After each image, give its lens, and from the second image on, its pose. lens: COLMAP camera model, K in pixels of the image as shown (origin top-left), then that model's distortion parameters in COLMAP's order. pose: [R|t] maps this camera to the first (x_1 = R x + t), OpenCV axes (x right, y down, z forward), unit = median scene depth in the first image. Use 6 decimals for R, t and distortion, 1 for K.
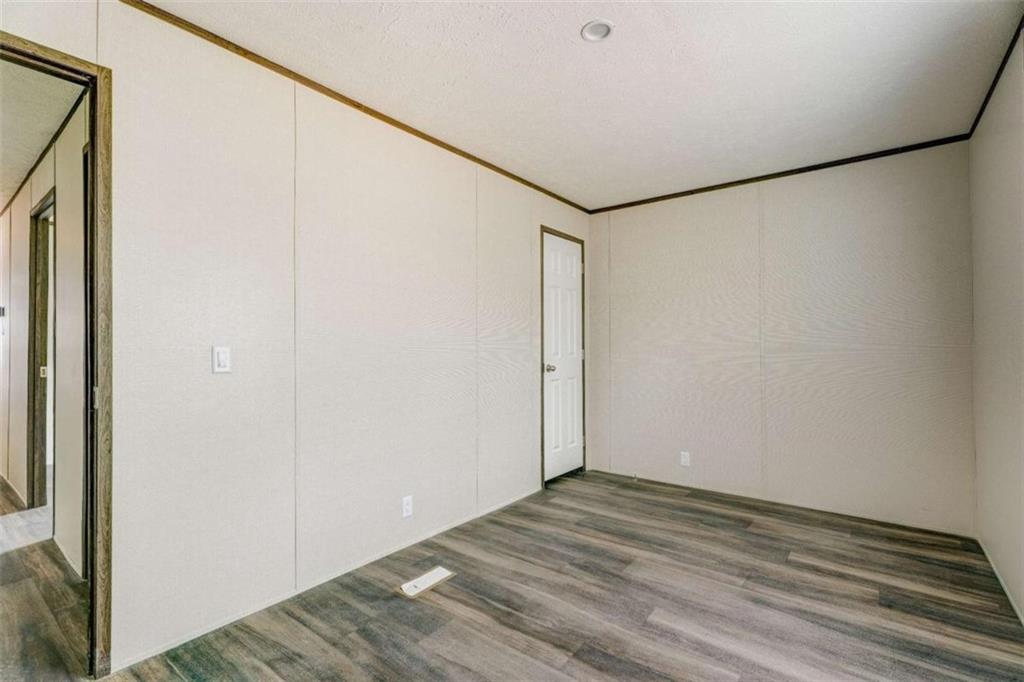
lens RADIAL K [[464.1, 0, 513.8], [0, 464.1, 327.9], [0, 0, 1]] dist [0.004349, 0.000389]
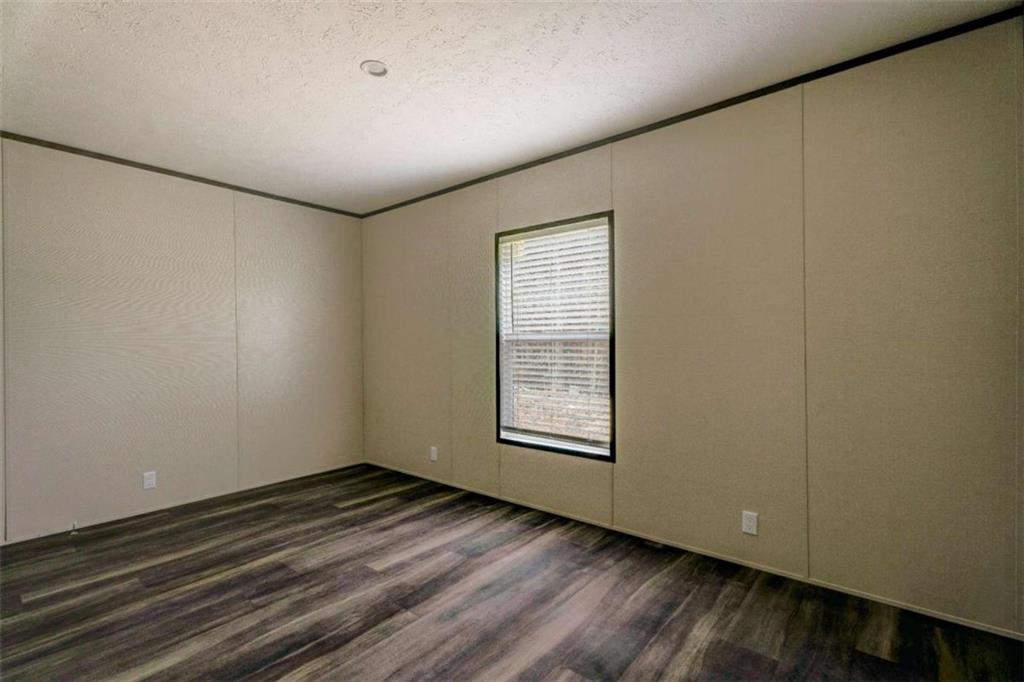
lens RADIAL K [[464.1, 0, 505.5], [0, 464.1, 338.6], [0, 0, 1]] dist [0.004349, 0.000389]
pose [[0.057110, 0.008250, 0.998334, -0.671238], [-0.032593, 0.999448, -0.006395, 0.006321], [-0.997836, -0.032173, 0.057347, 0.444675]]
